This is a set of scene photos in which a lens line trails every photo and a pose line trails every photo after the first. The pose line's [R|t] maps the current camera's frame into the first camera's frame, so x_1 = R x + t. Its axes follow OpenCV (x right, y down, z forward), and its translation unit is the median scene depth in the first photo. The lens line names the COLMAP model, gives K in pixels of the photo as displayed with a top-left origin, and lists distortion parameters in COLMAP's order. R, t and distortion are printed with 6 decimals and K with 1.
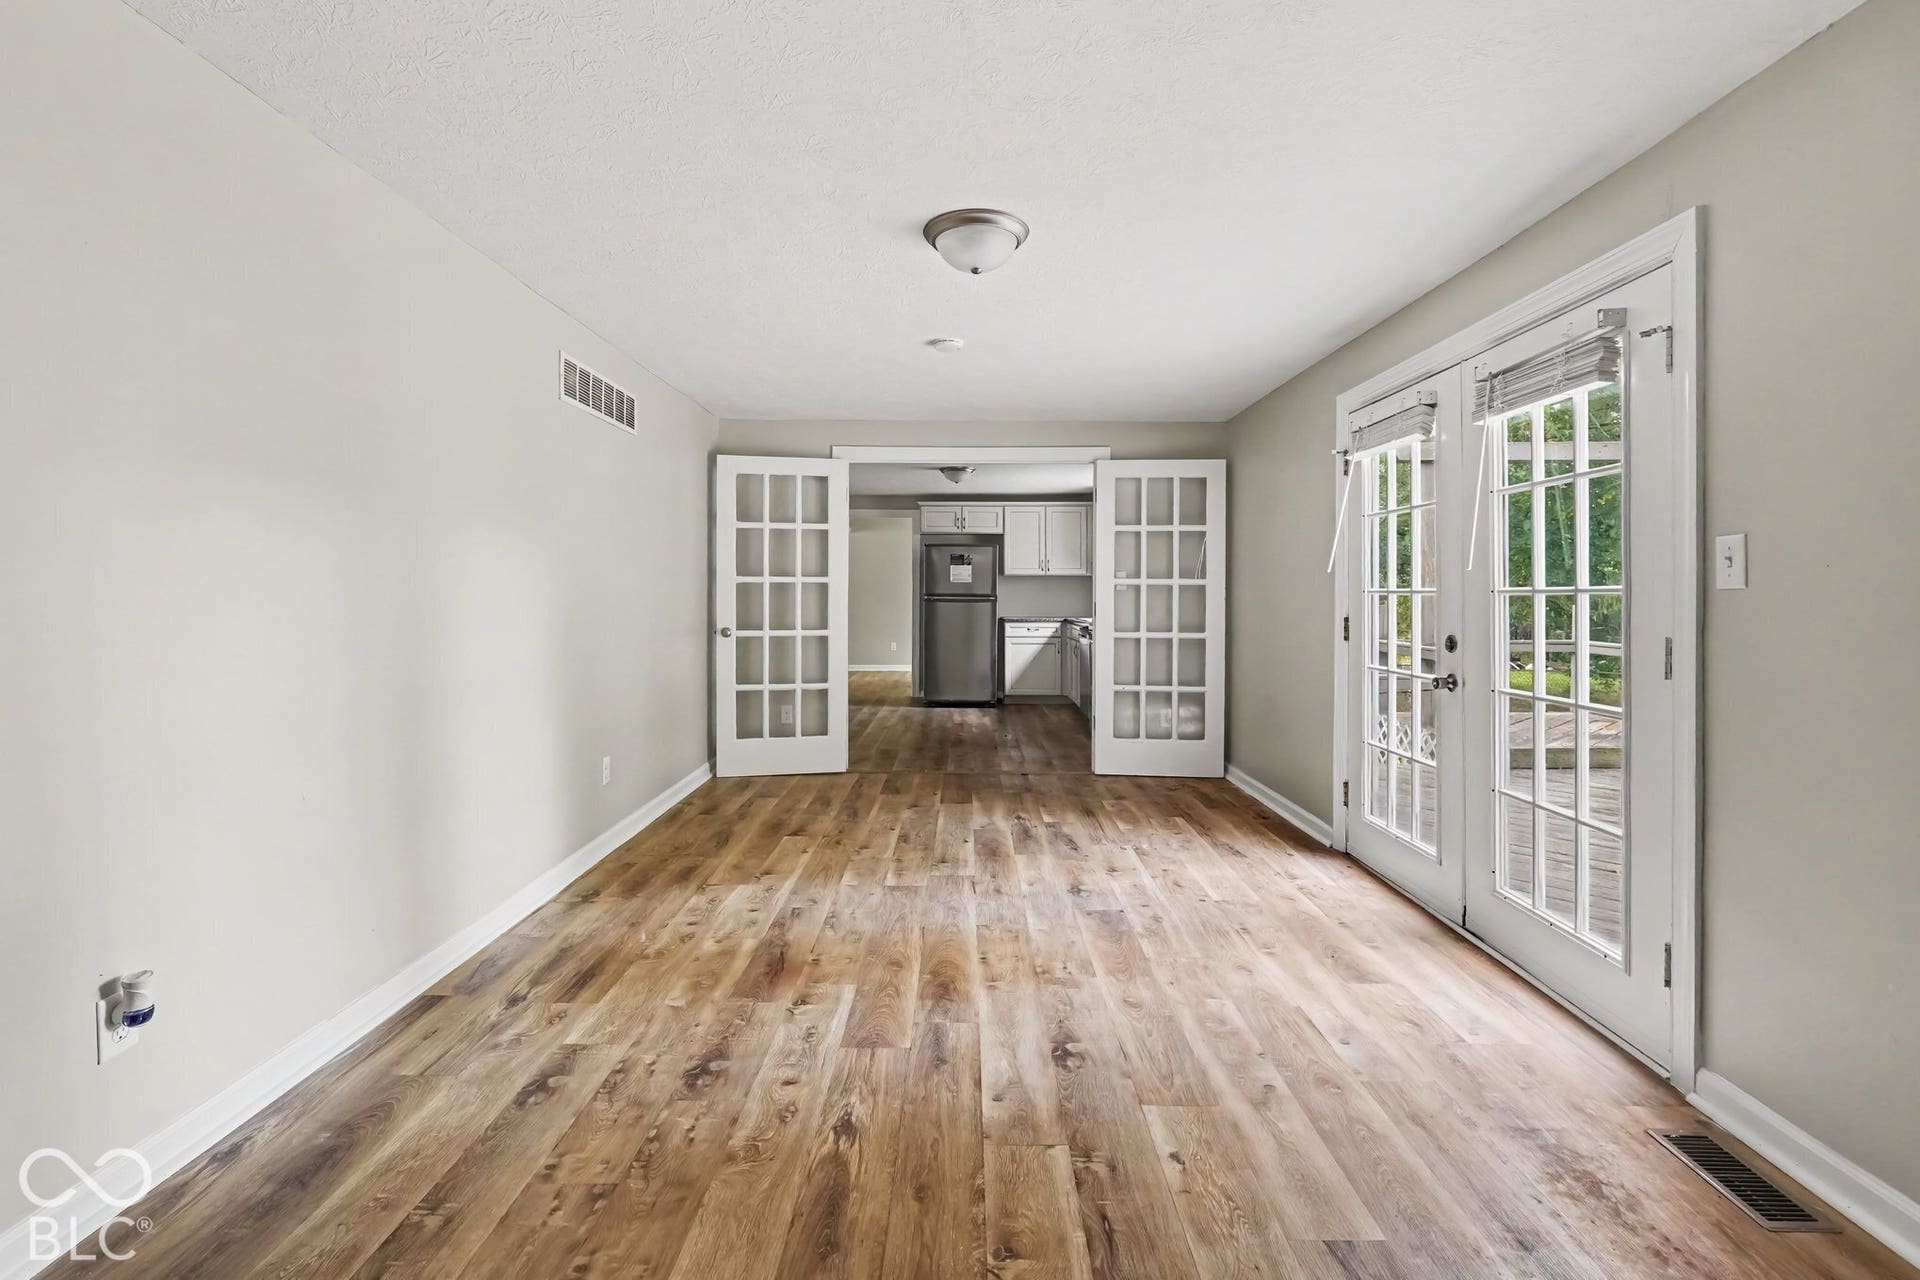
lens RADIAL K [[857.3, 0, 960.5], [0, 857.3, 611.4], [0, 0, 1]] dist [-0.013035, 0.000679]
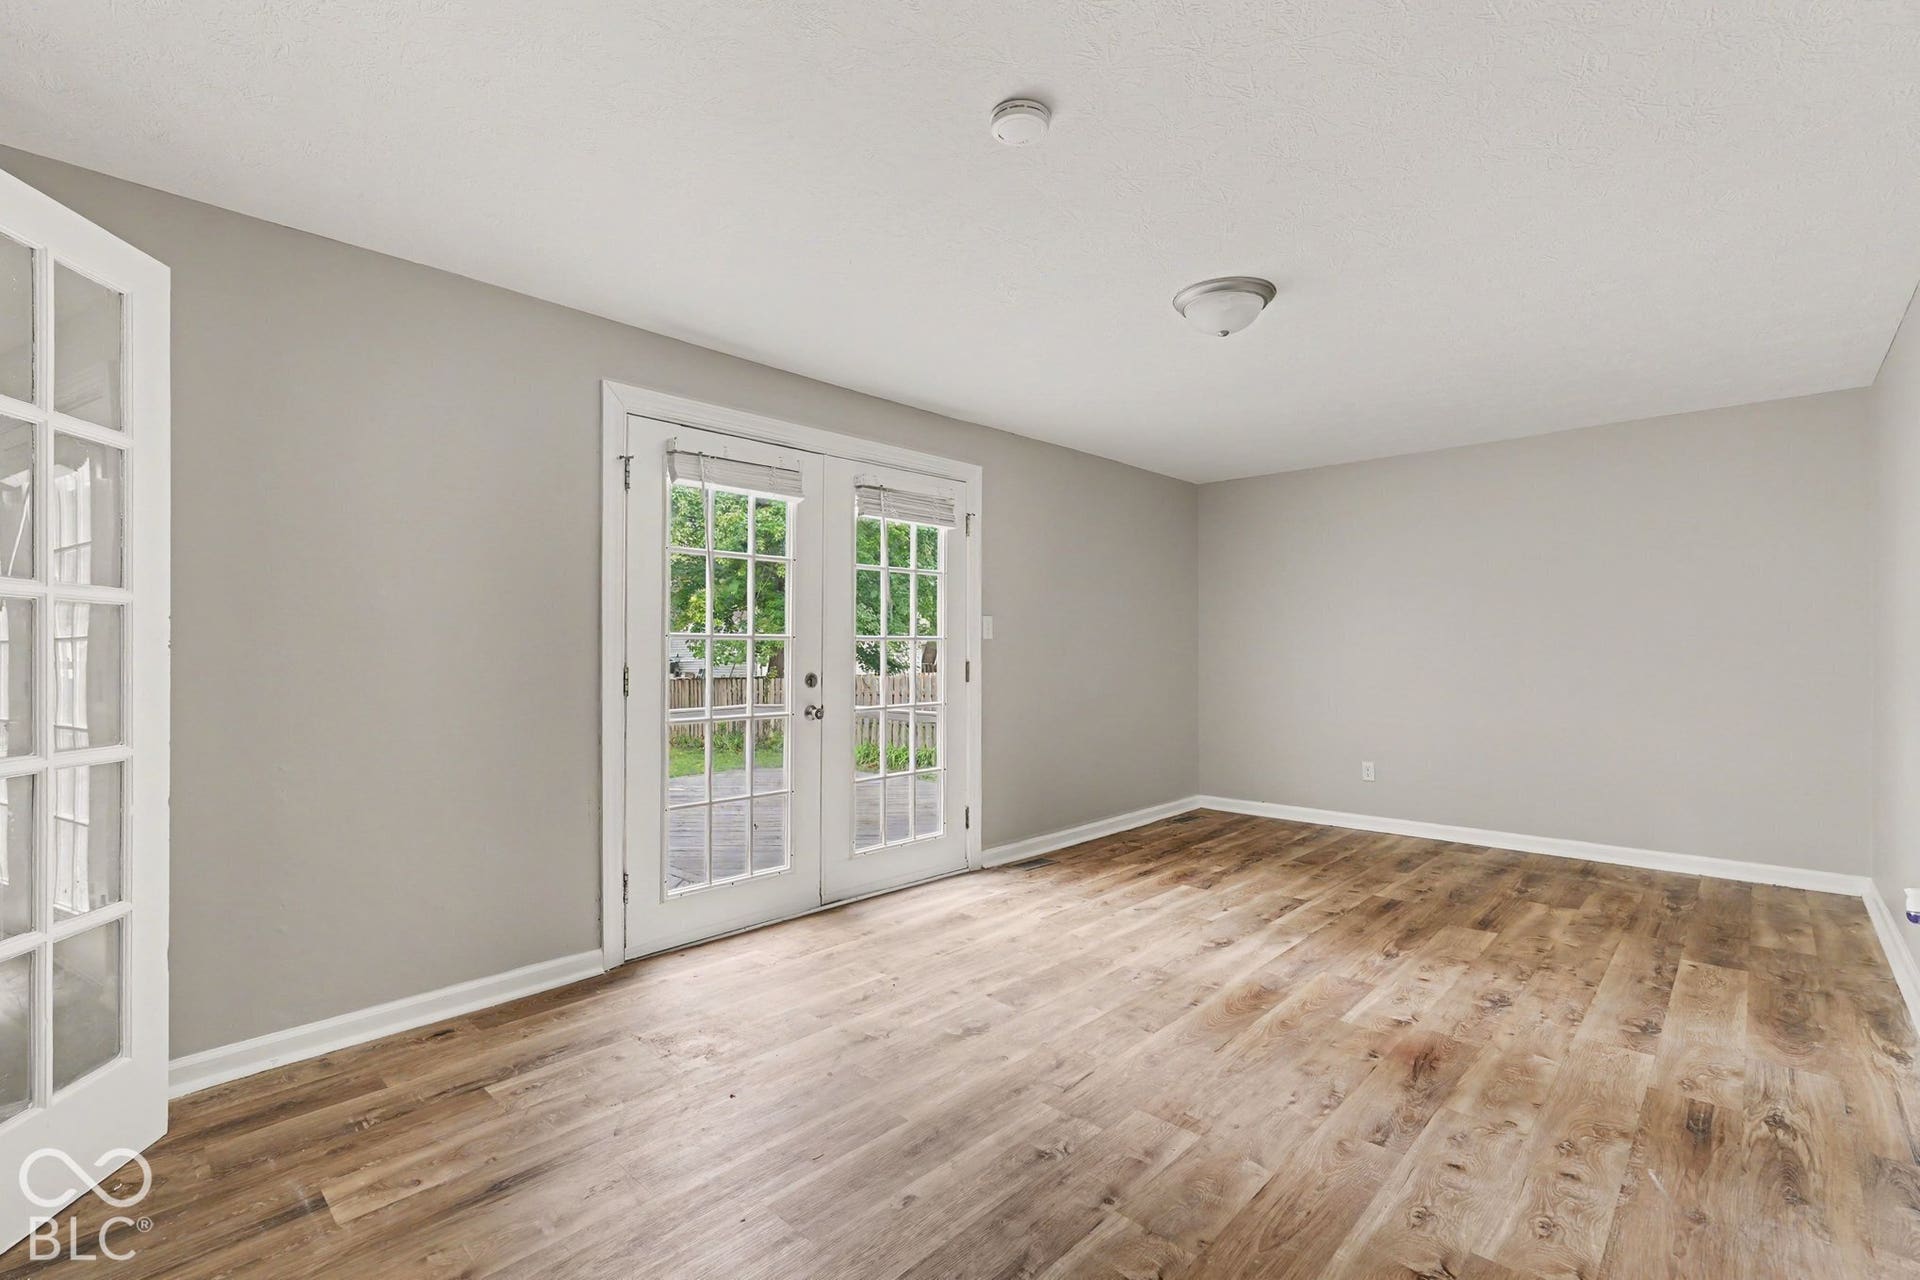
lens RADIAL K [[881.3, 0, 954.9], [0, 881.3, 657.7], [0, 0, 1]] dist [-0.013823, 0.001549]
pose [[-0.736143, 0.000186, 0.676826, -0.460024], [0.017804, 0.999659, 0.019089, -0.016337], [-0.676592, 0.026103, -0.735895, 1.940858]]
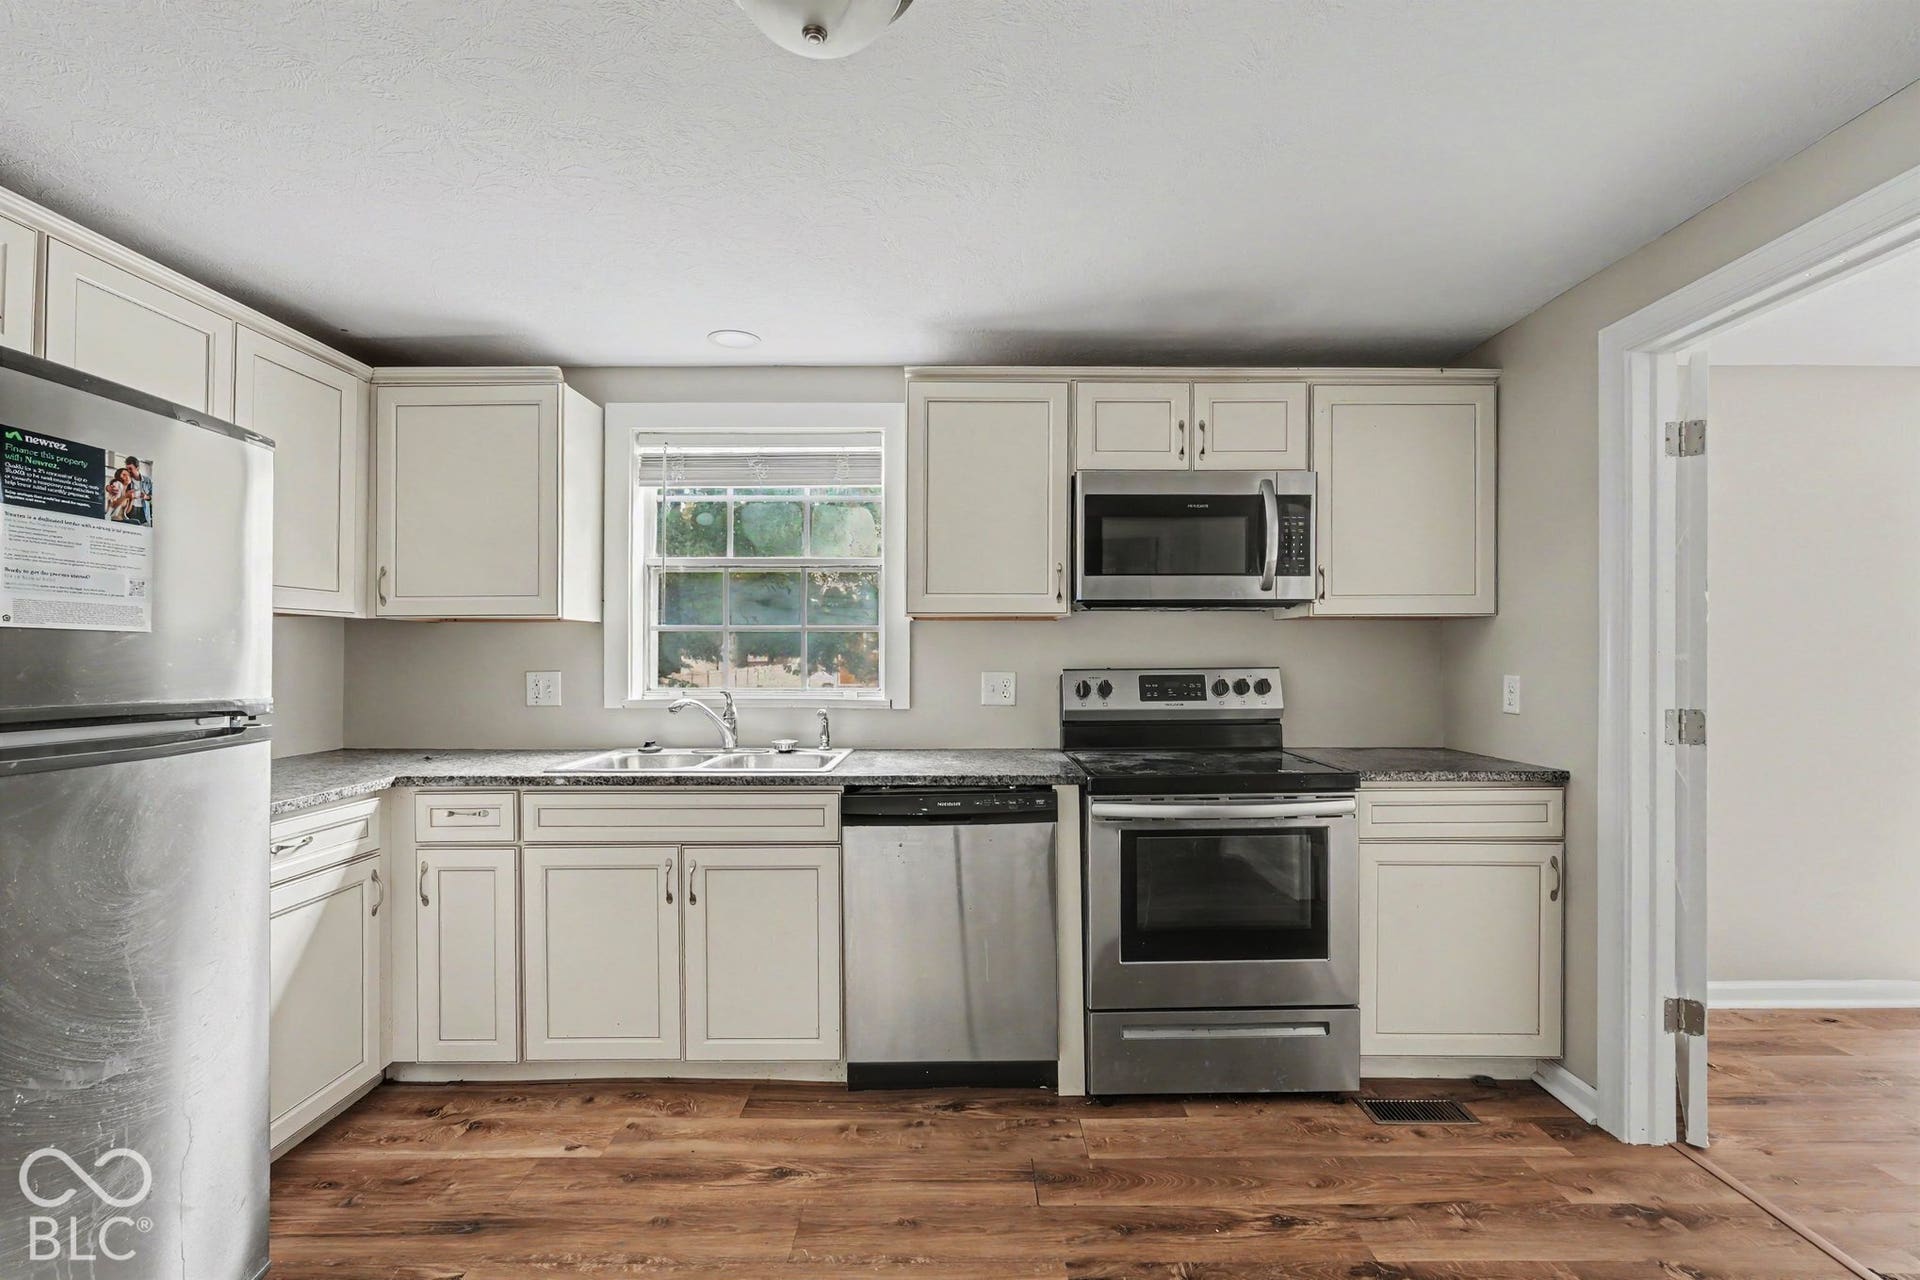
lens RADIAL K [[842.1, 0, 962.0], [0, 842.1, 643.4], [0, 0, 1]] dist [-0.013142, 0.006005]
pose [[0.003334, 0.011846, 0.999924, -0.457688], [0.023662, 0.999649, -0.011922, -0.085915], [-0.999714, 0.023700, 0.003052, 2.752045]]
